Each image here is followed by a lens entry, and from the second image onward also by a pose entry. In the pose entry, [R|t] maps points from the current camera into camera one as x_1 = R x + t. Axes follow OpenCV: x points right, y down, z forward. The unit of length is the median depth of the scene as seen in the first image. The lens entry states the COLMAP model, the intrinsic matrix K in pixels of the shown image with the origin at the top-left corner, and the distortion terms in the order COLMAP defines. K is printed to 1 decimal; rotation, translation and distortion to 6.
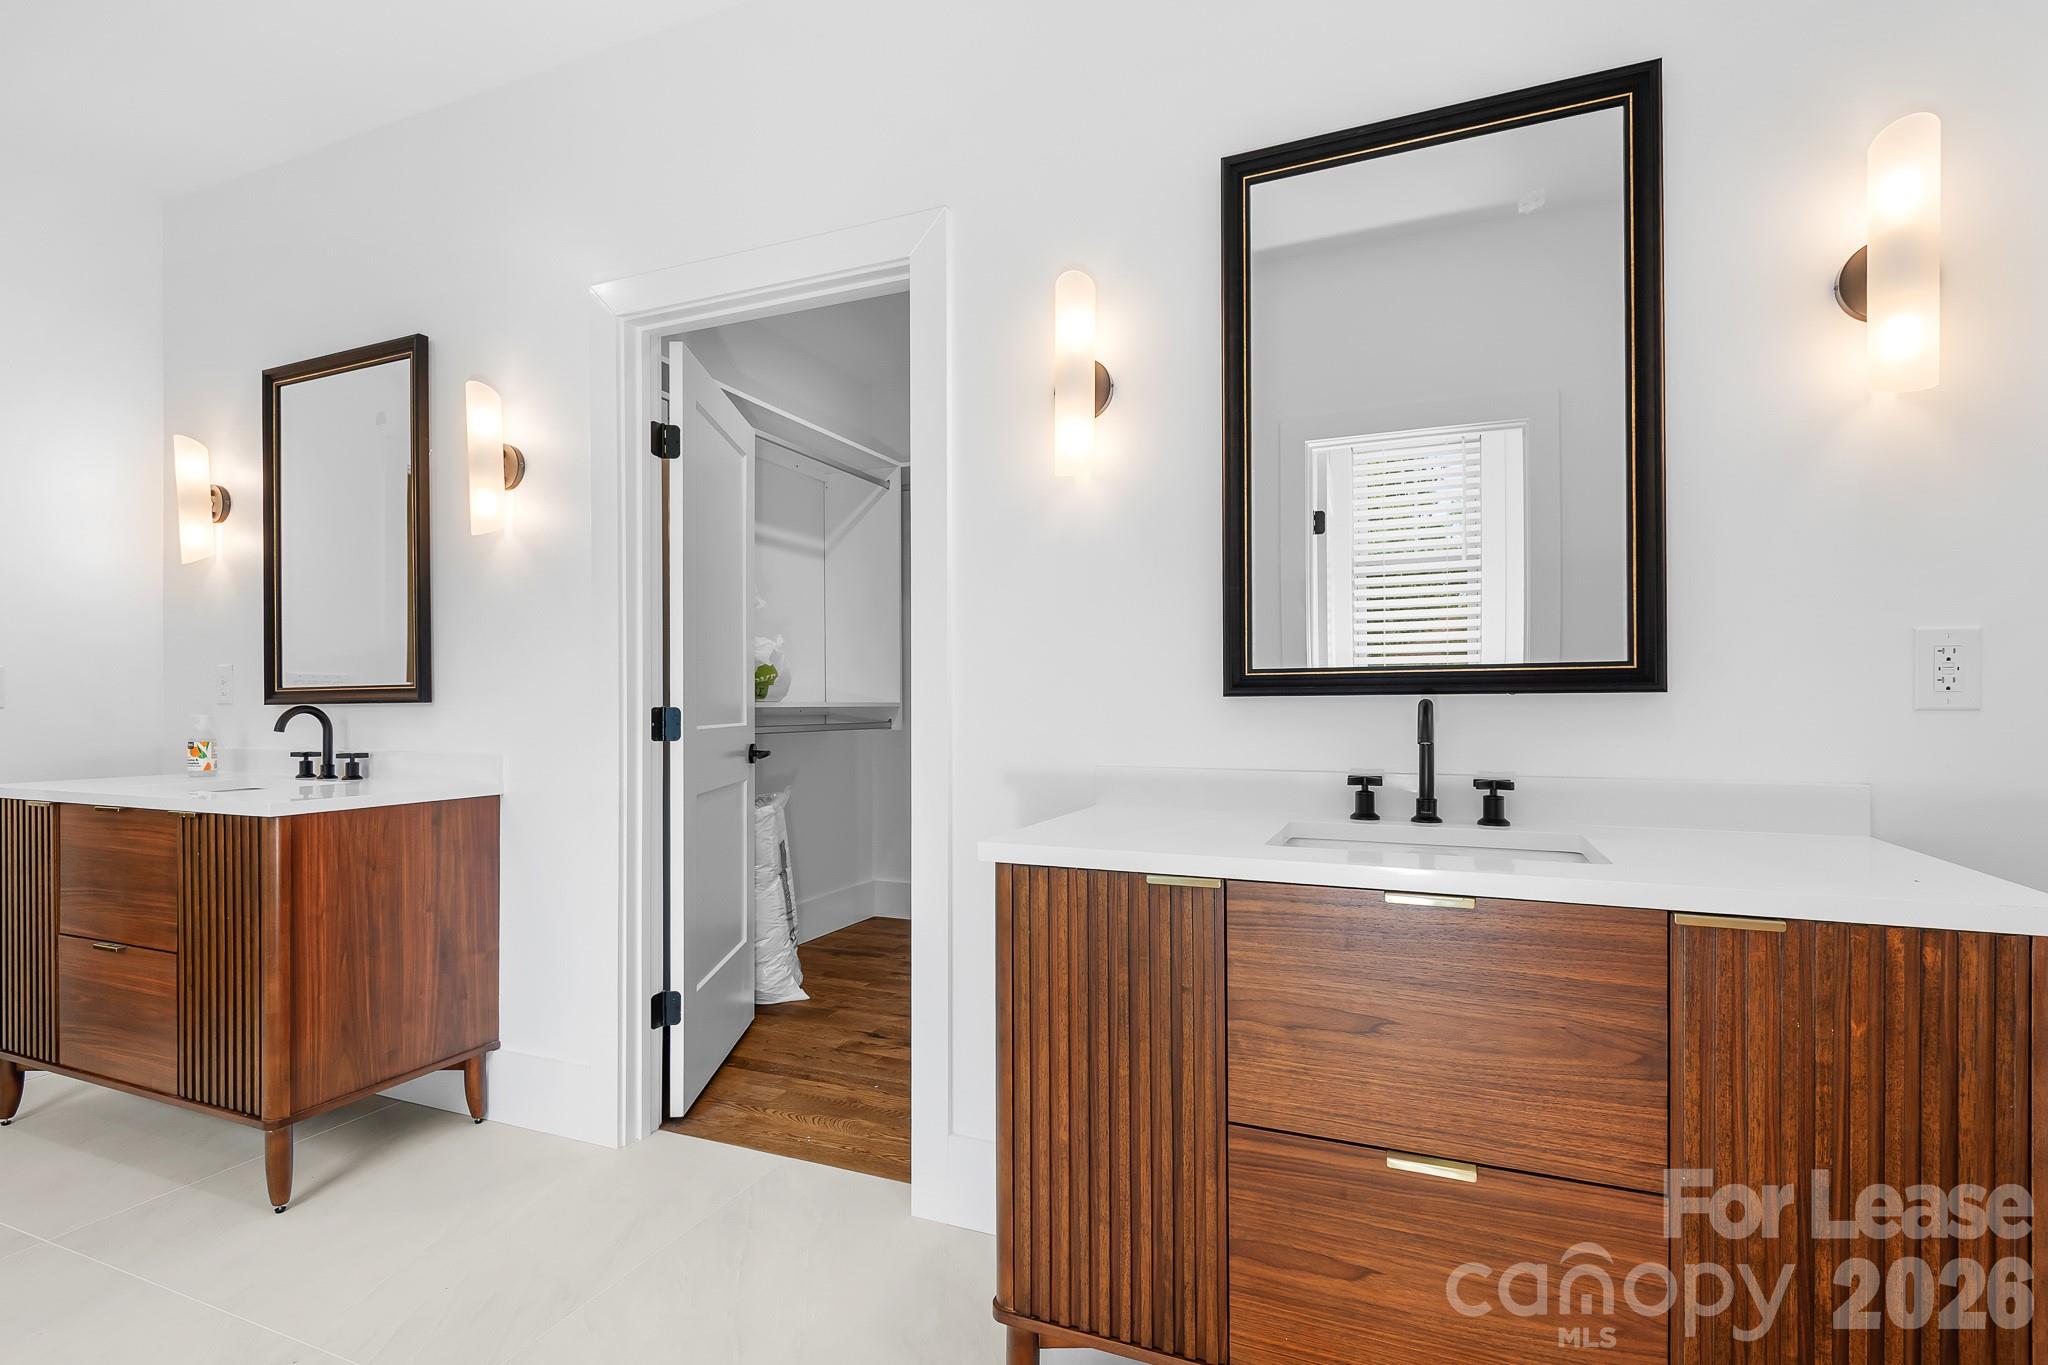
lens RADIAL K [[967.9, 0, 1032.3], [0, 967.9, 699.7], [0, 0, 1]] dist [0.005625, -0.003298]
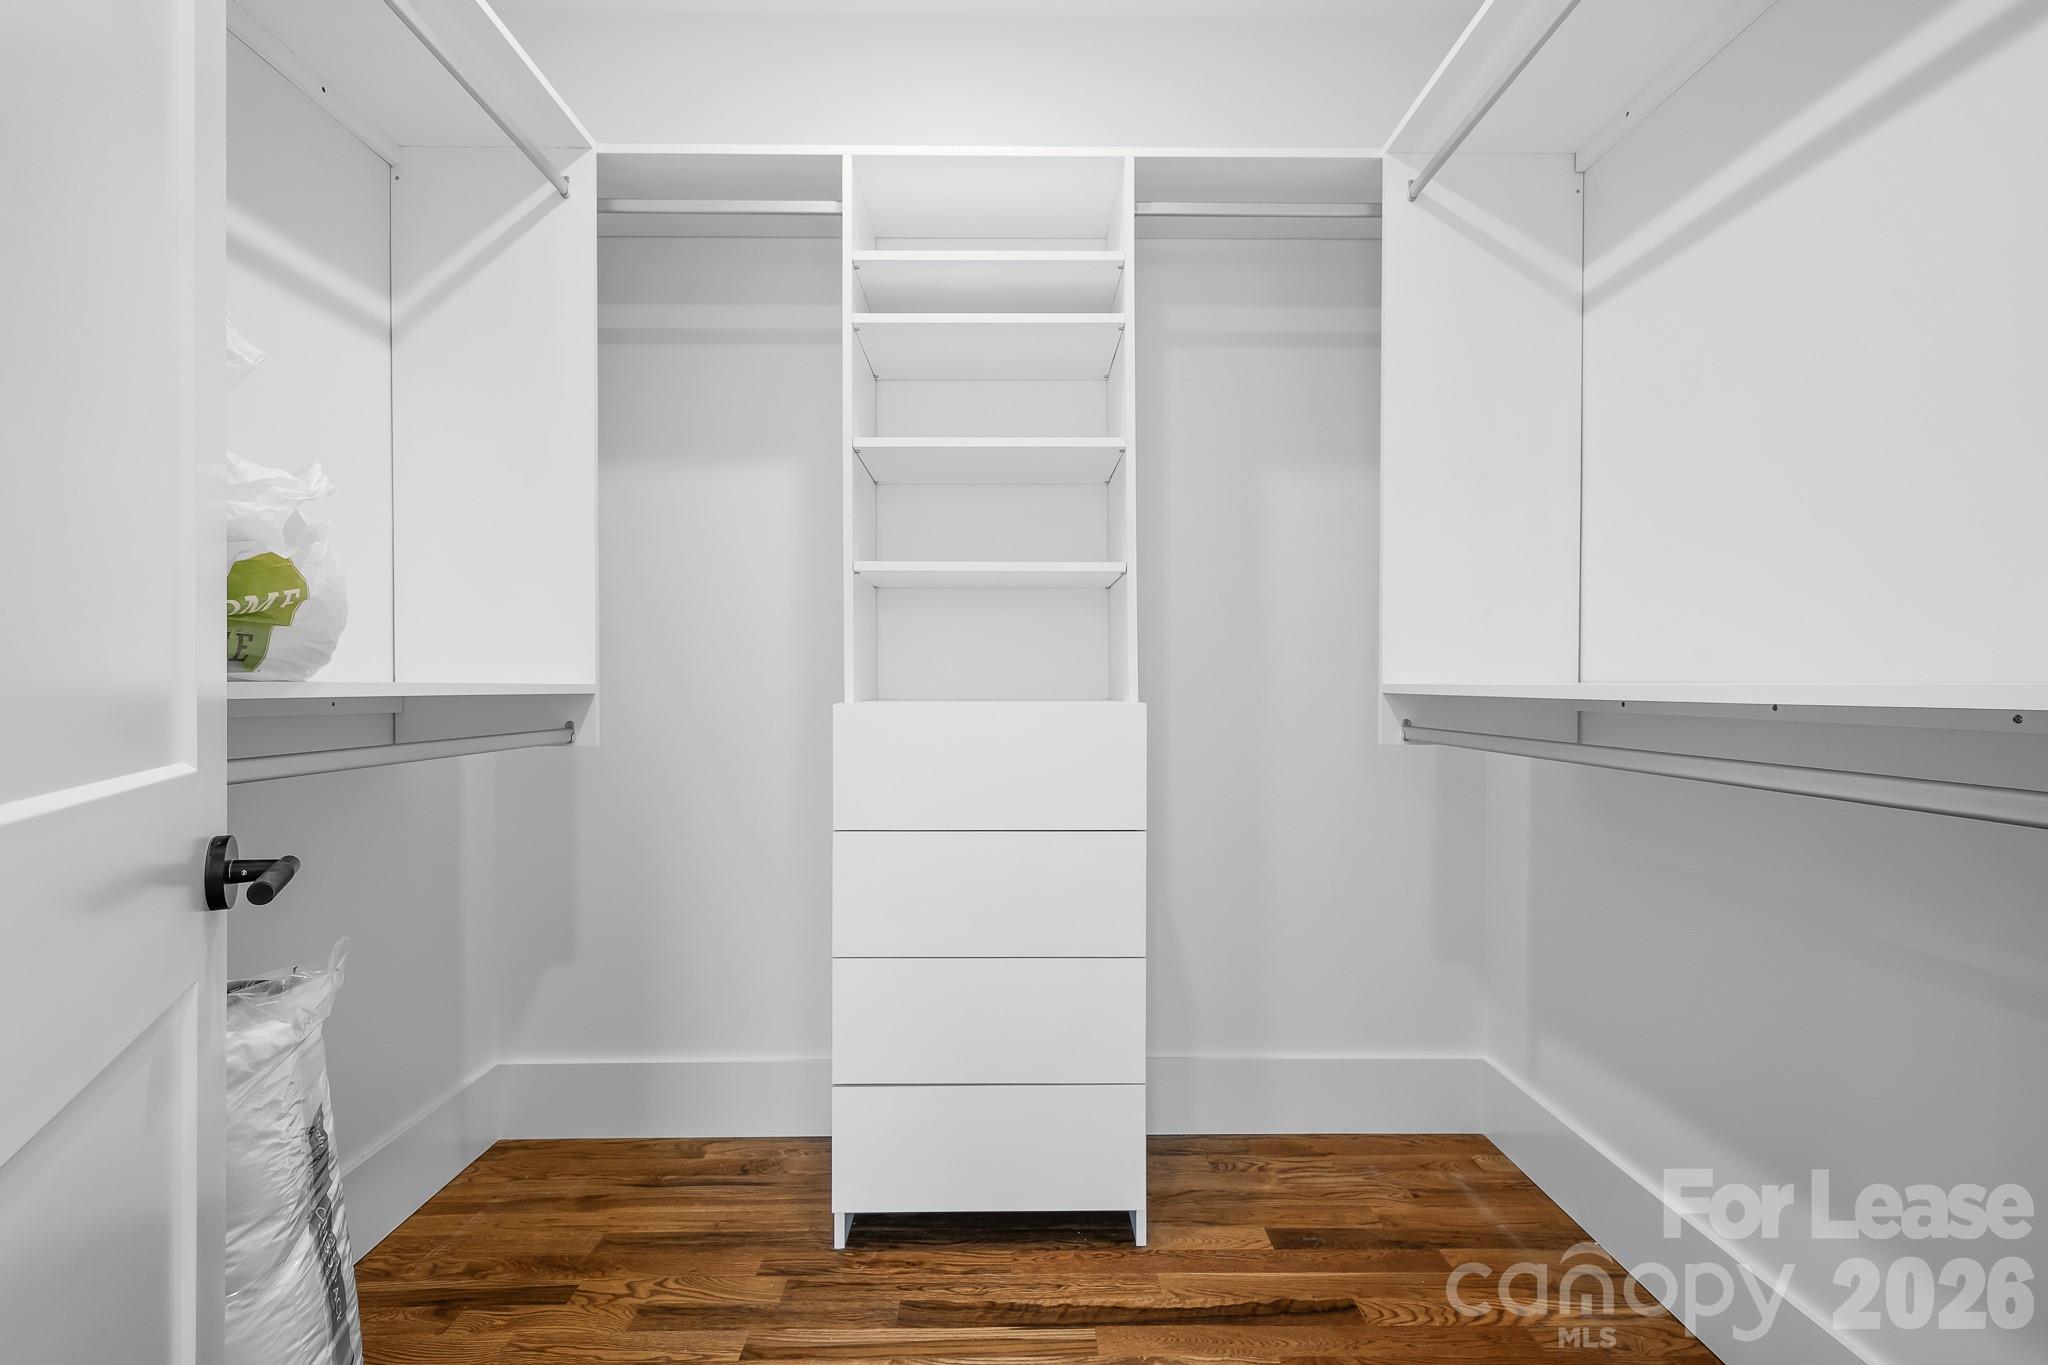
lens RADIAL K [[1028.9, 0, 977.0], [0, 1028.9, 695.9], [0, 0, 1]] dist [0.004926, -0.000457]
pose [[0.922521, 0.004809, 0.385916, -0.191139], [-0.009830, 0.999891, 0.011037, 0.001292], [-0.385821, -0.013975, 0.922468, 0.607654]]
